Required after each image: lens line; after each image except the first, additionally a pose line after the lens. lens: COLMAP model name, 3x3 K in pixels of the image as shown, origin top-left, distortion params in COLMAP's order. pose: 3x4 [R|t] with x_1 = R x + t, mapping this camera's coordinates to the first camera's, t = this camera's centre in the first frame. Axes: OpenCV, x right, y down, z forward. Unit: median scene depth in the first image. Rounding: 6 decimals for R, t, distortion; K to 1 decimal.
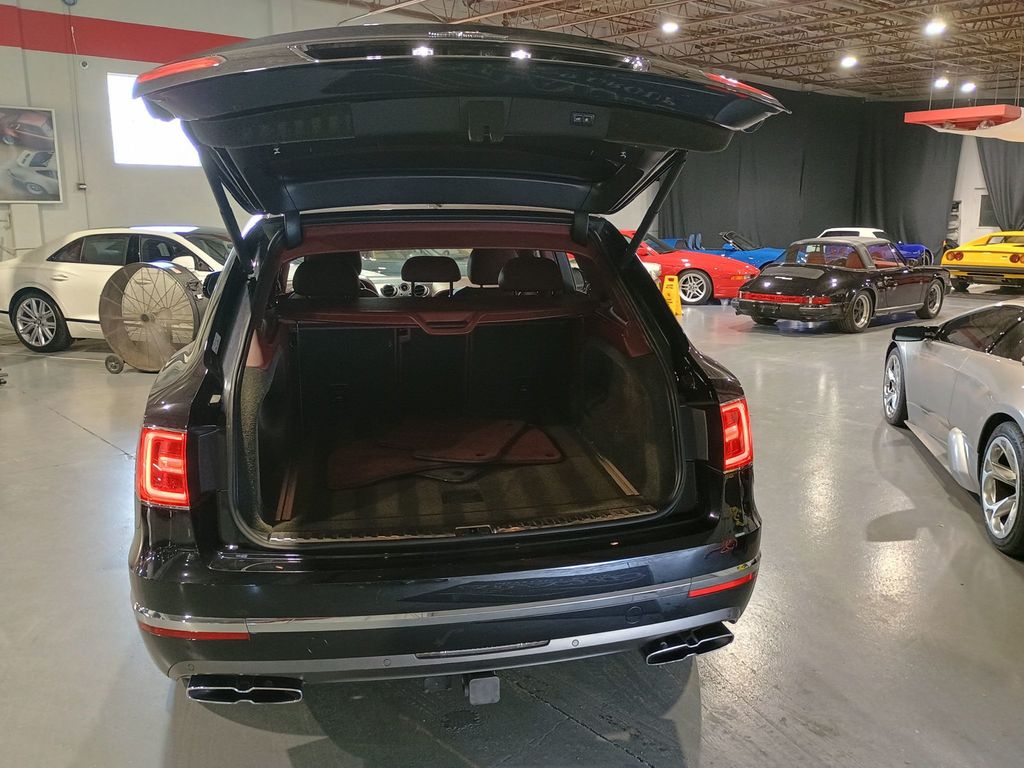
lens RADIAL K [[865.9, 0, 519.8], [0, 865.9, 381.0], [0, 0, 1]] dist [0.012572, -0.012019]
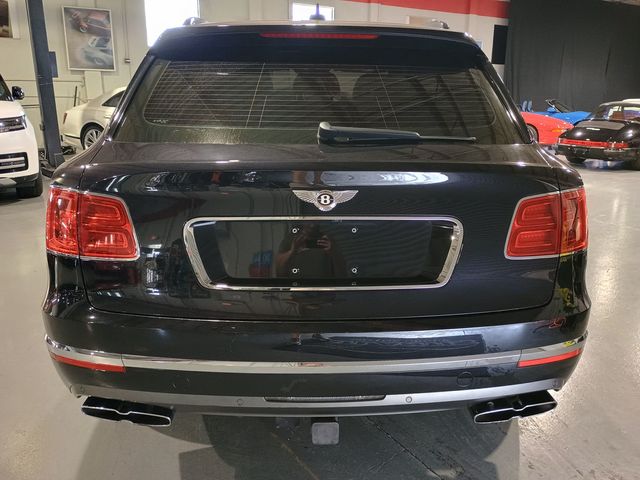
lens RADIAL K [[541.2, 0, 324.9], [0, 541.2, 238.1], [0, 0, 1]] dist [0.012572, -0.012019]
pose [[0.988752, 0.053250, -0.139766, 0.037443], [-0.042961, 0.996210, 0.075628, 0.041637], [0.143264, -0.068773, 0.987292, 0.269808]]
